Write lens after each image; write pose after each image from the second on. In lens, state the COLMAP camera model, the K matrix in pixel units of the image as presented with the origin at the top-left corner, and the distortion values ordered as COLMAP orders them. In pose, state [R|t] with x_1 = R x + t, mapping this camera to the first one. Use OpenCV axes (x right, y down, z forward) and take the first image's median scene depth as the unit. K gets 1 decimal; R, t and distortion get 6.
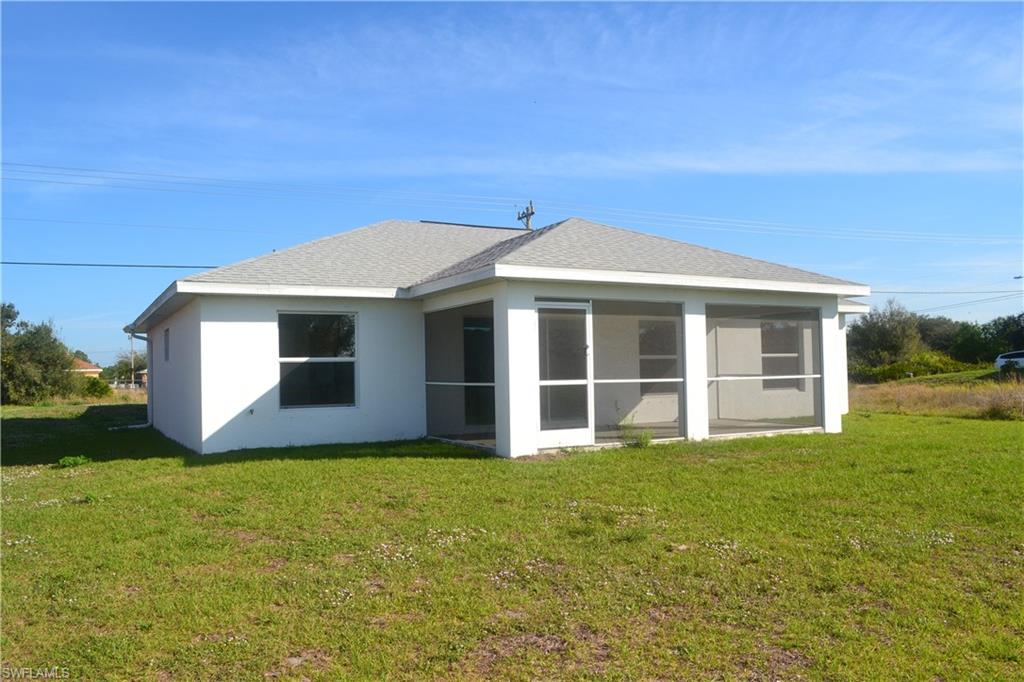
lens RADIAL K [[817.4, 0, 545.4], [0, 817.4, 363.0], [0, 0, 1]] dist [-0.085731, -0.003395]
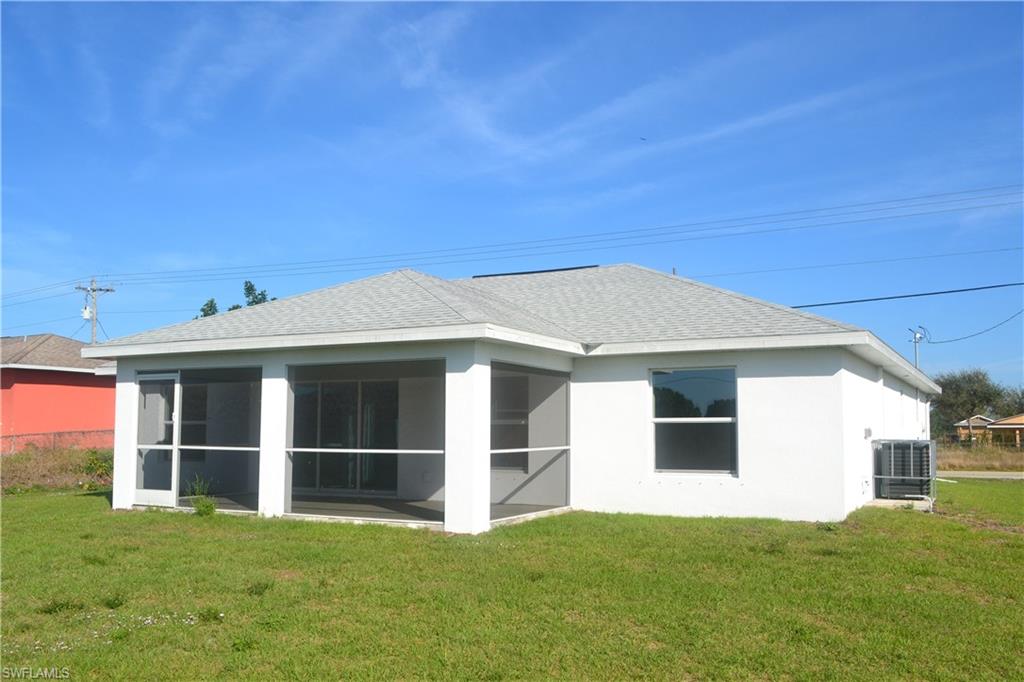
lens RADIAL K [[938.7, 0, 512.0], [0, 938.7, 341.0], [0, 0, 1]] dist [-0.117419, -0.001779]
pose [[0.558025, -0.066564, -0.827150, 1.287257], [-0.002491, 0.996639, -0.081884, -0.017425], [0.829821, 0.047753, 0.555983, 0.682760]]
